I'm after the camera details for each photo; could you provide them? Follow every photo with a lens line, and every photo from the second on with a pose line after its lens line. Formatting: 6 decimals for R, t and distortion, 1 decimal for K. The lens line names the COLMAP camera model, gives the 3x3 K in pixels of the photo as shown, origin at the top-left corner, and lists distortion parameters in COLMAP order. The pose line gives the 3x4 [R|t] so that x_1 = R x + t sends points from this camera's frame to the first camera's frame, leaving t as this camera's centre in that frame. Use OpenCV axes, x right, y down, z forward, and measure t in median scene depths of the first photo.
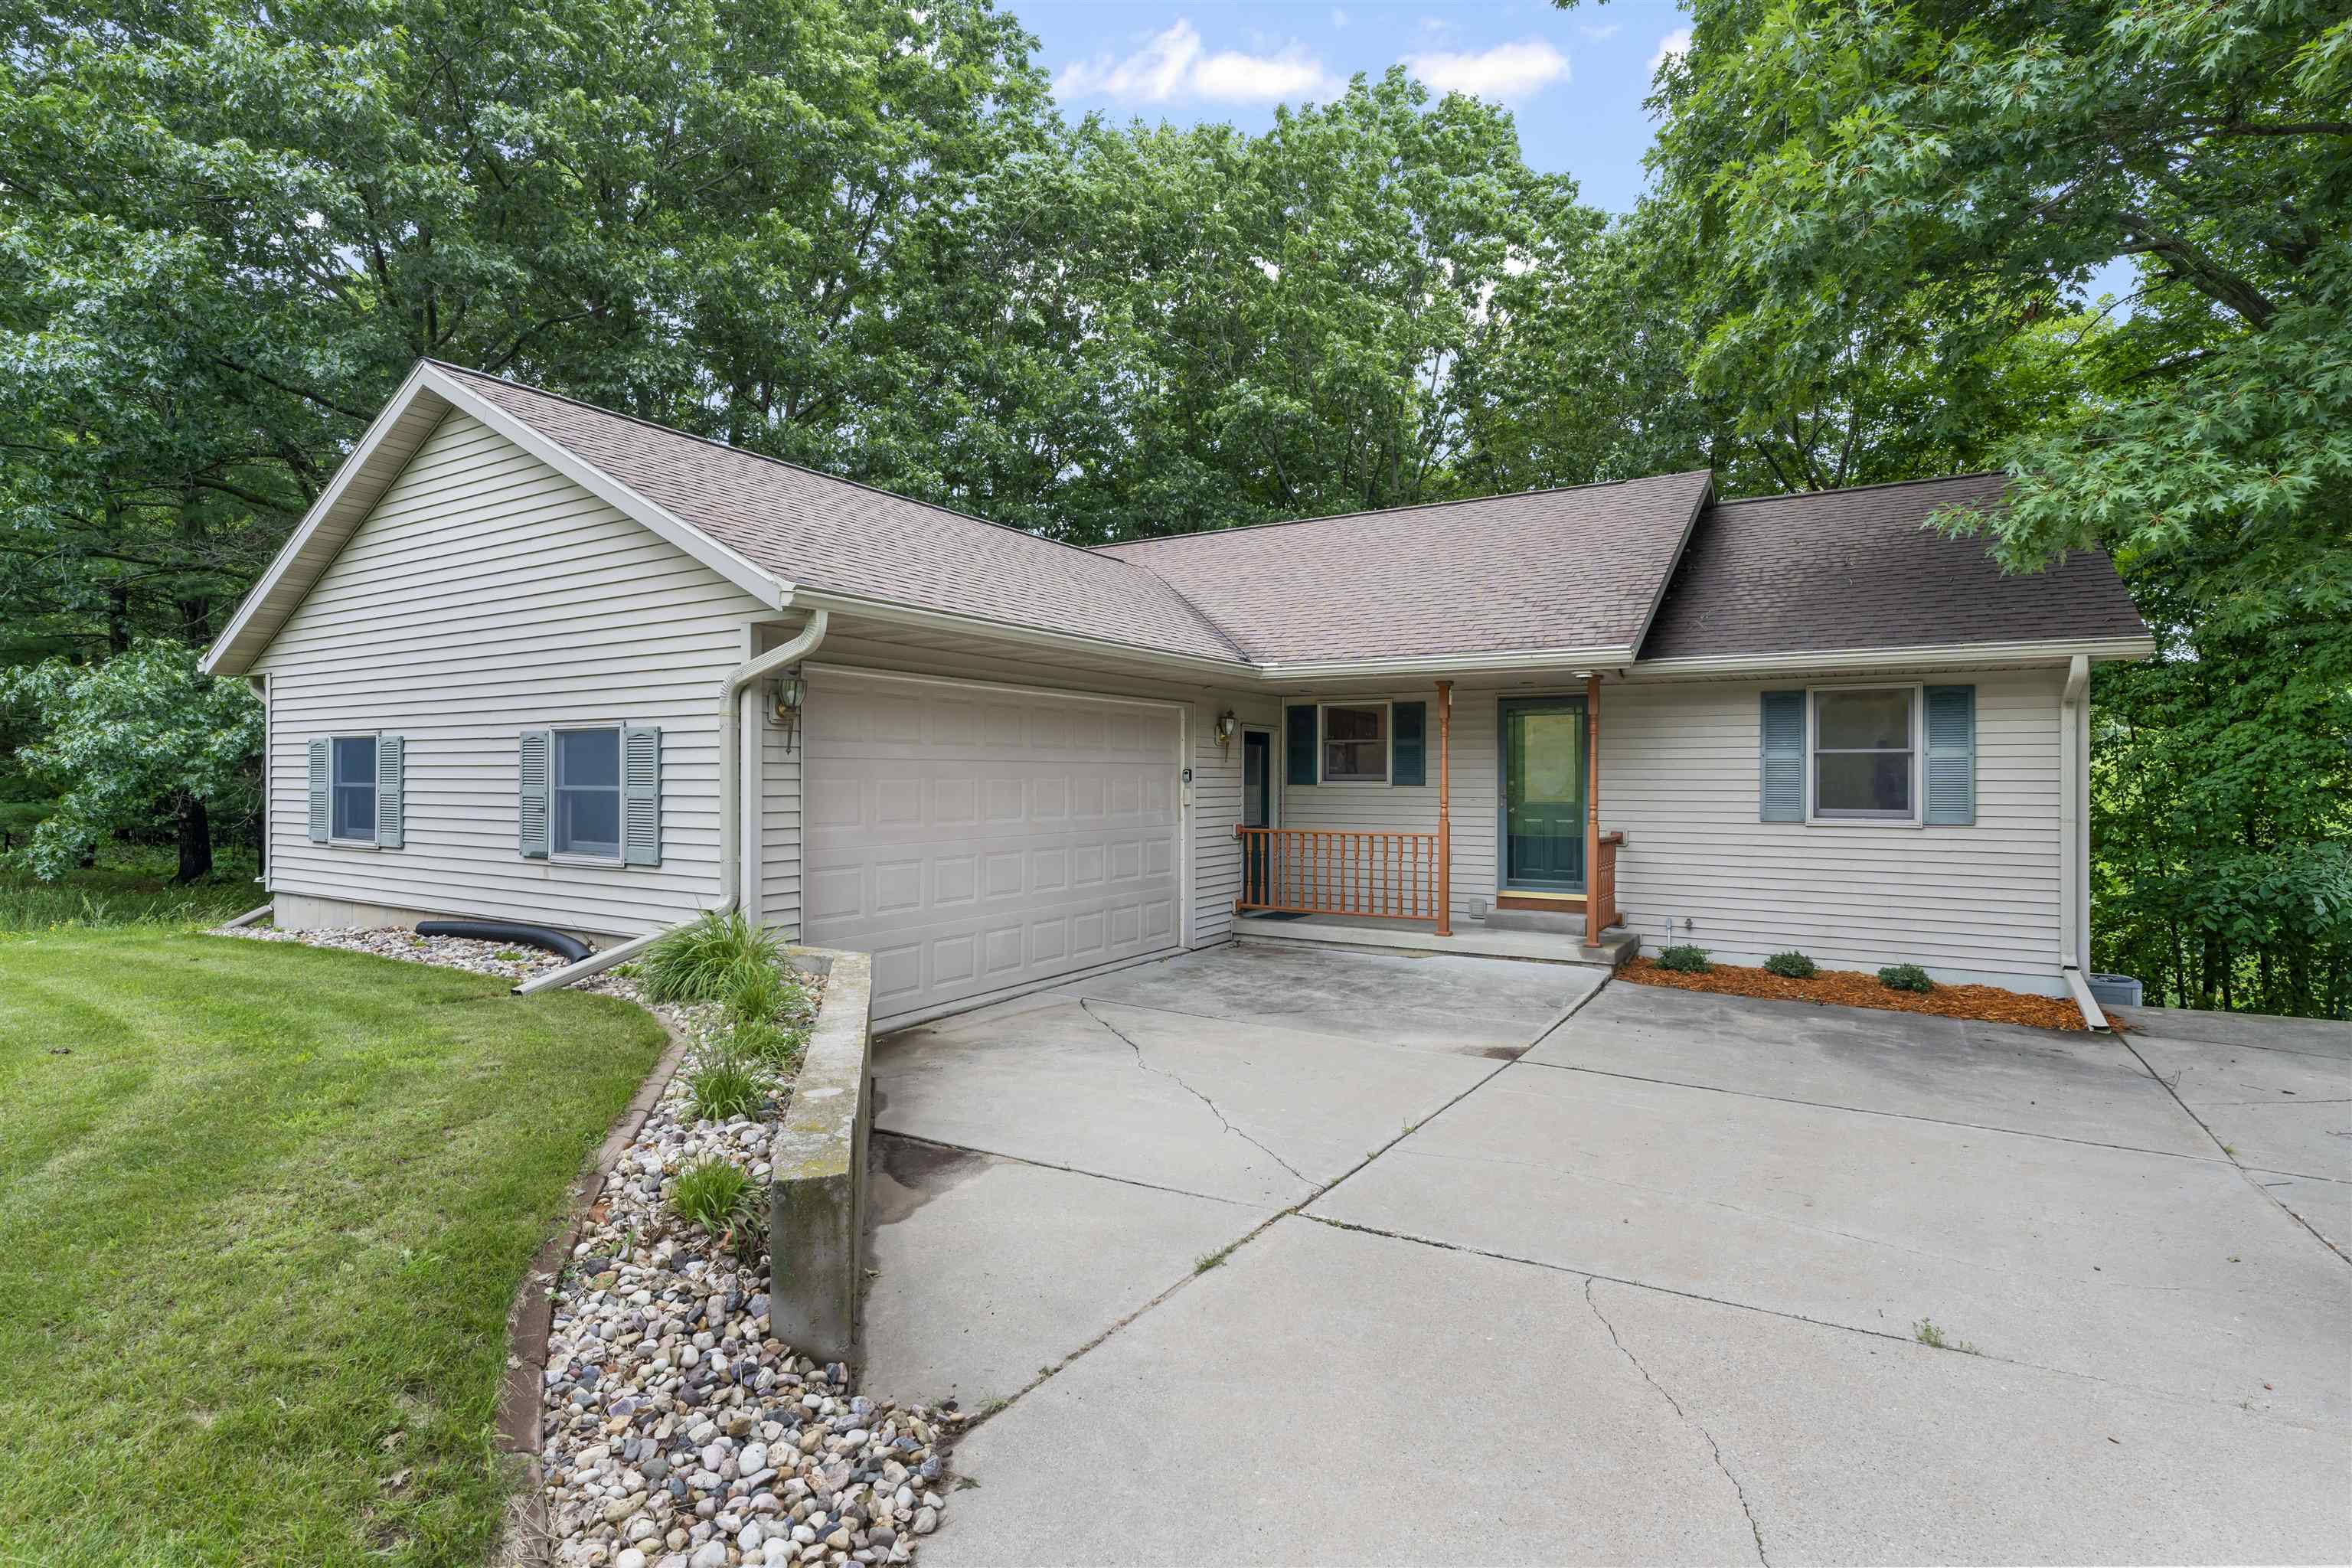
lens RADIAL K [[1150.1, 0, 1176.0], [0, 1150.1, 784.0], [0, 0, 1]] dist [-0.000968, -0.000154]
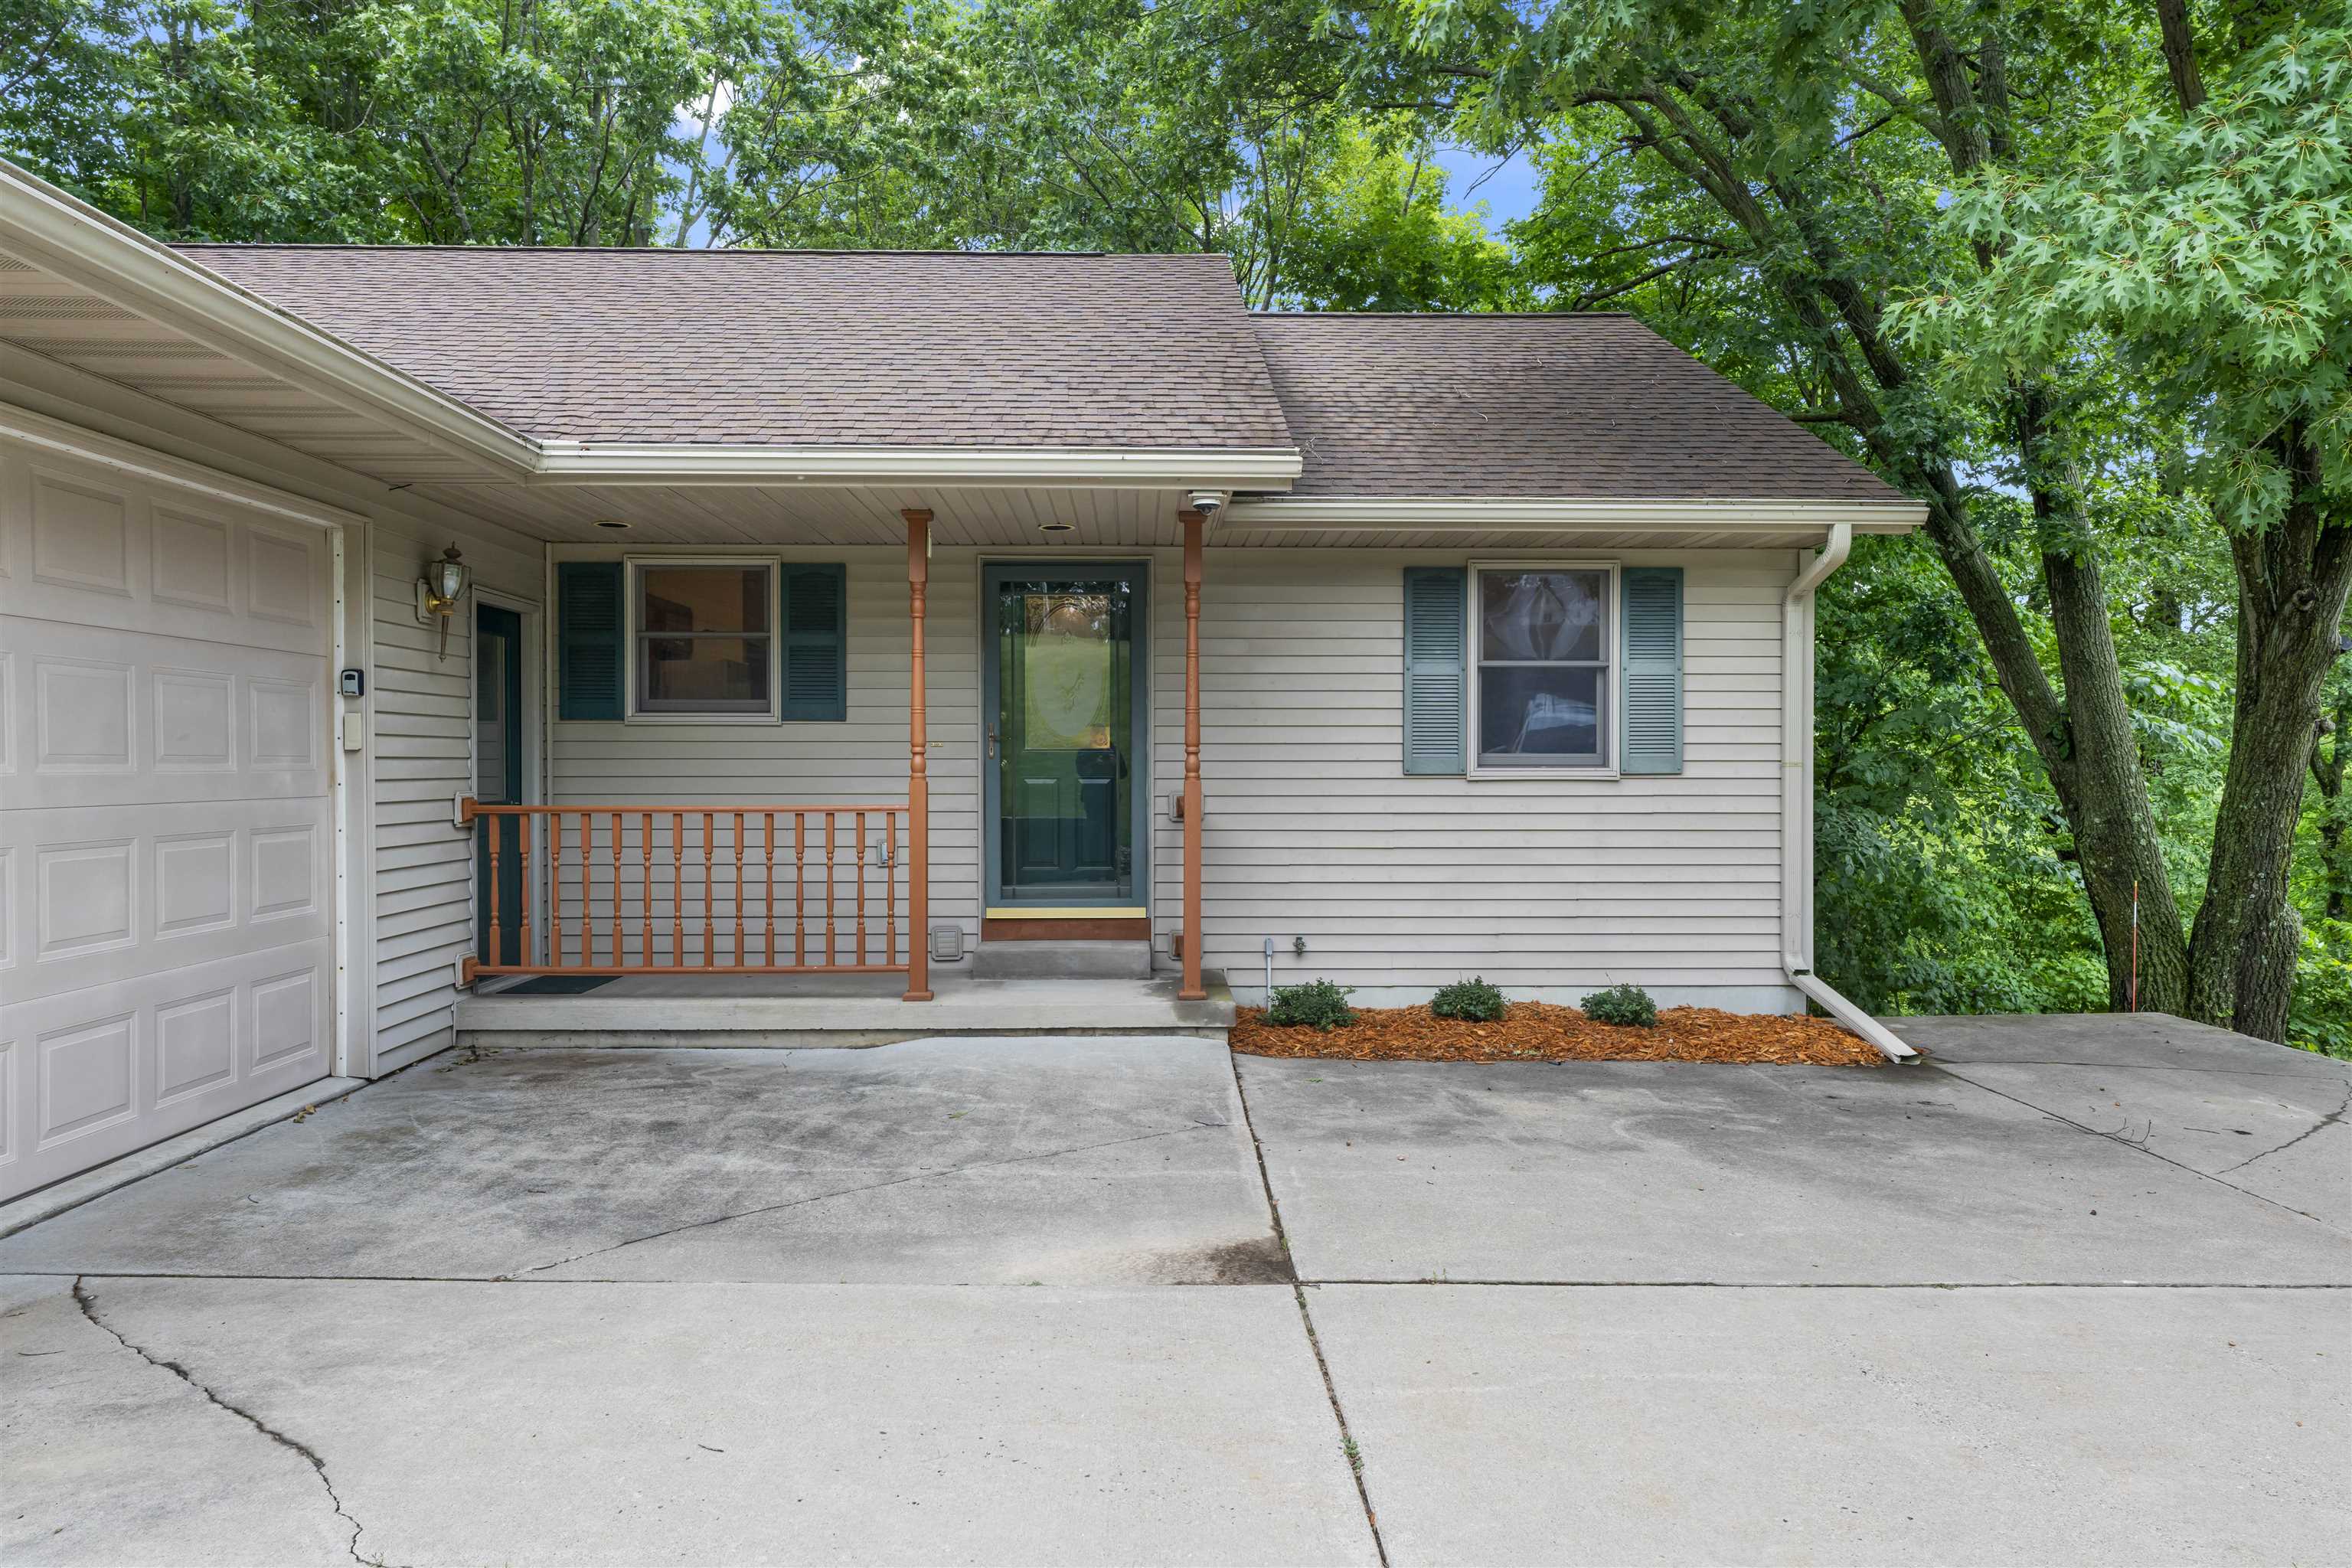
lens RADIAL K [[1512.2, 0, 1176.0], [0, 1512.2, 784.0], [0, 0, 1]] dist [0.001207, -0.000252]
pose [[0.840147, -0.009964, 0.542268, -0.042526], [0.005808, 0.999939, 0.009376, 0.029219], [-0.542328, -0.004728, 0.840154, 0.375135]]
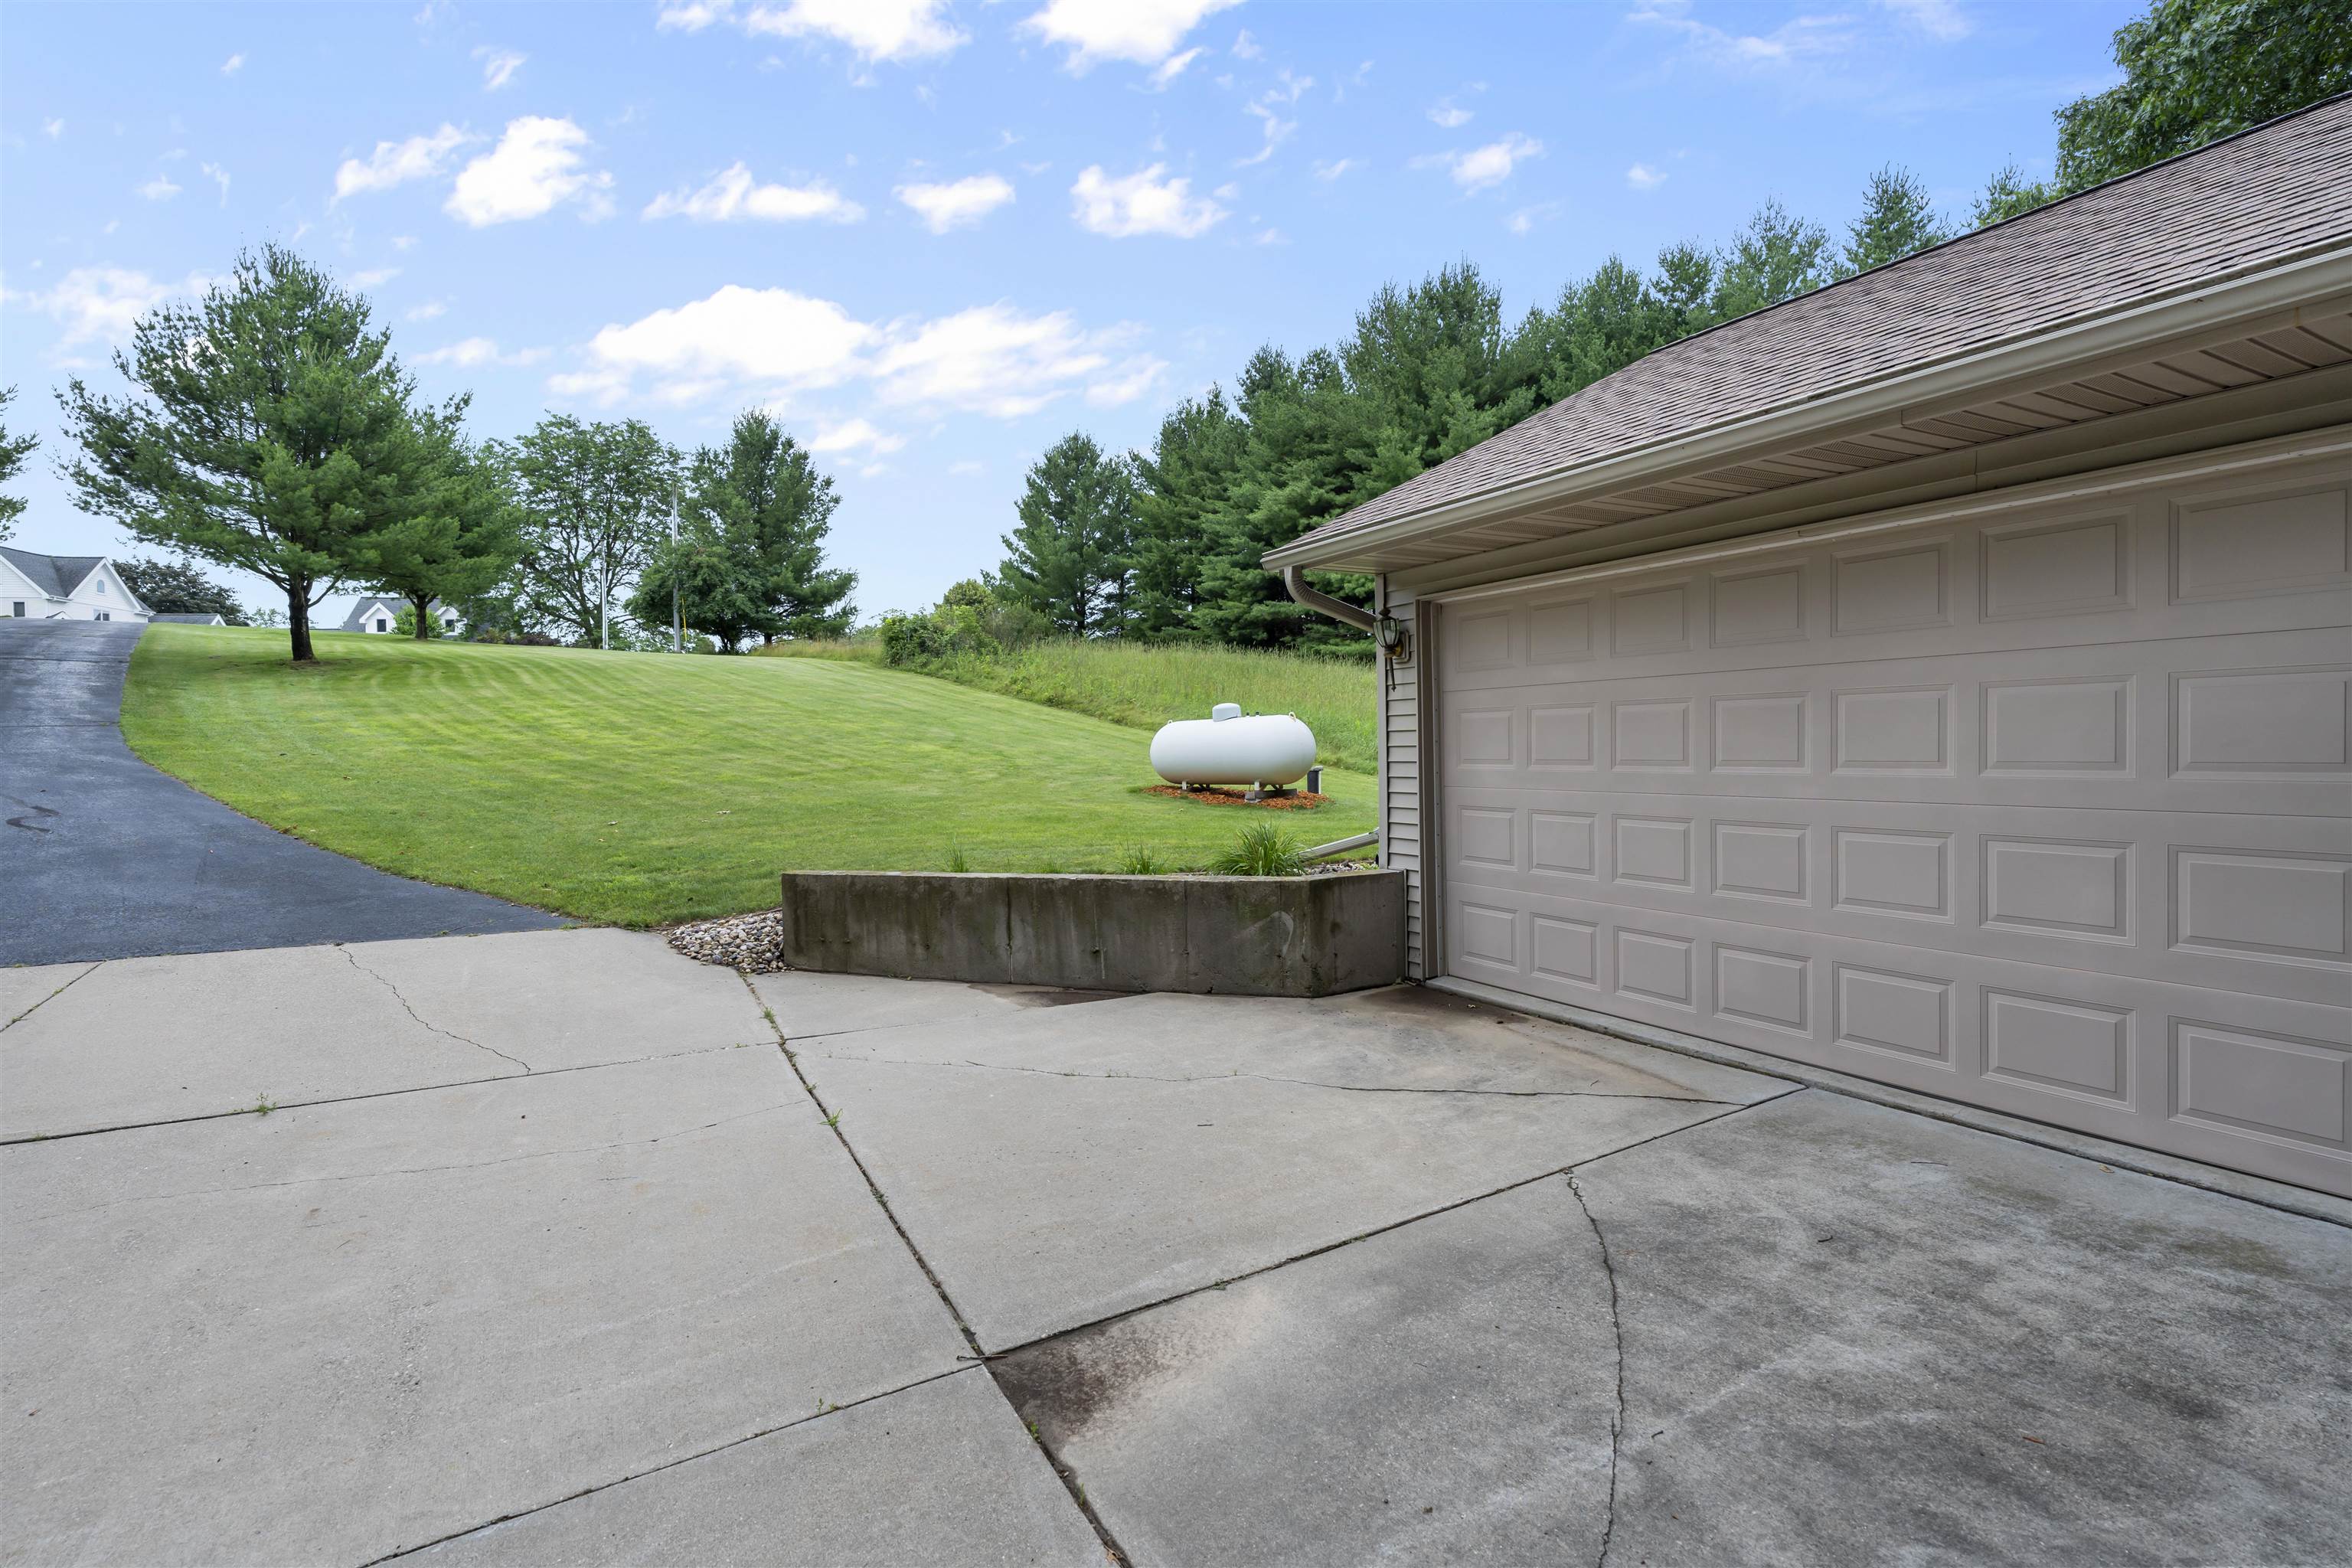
lens RADIAL K [[1041.2, 0, 1176.0], [0, 1041.2, 784.0], [0, 0, 1]] dist [-0.000964, 0.000117]
pose [[-0.480108, 0.038405, -0.876369, 0.409535], [0.011248, 0.999229, 0.037627, 0.012517], [0.877138, 0.008207, -0.480169, 0.870413]]
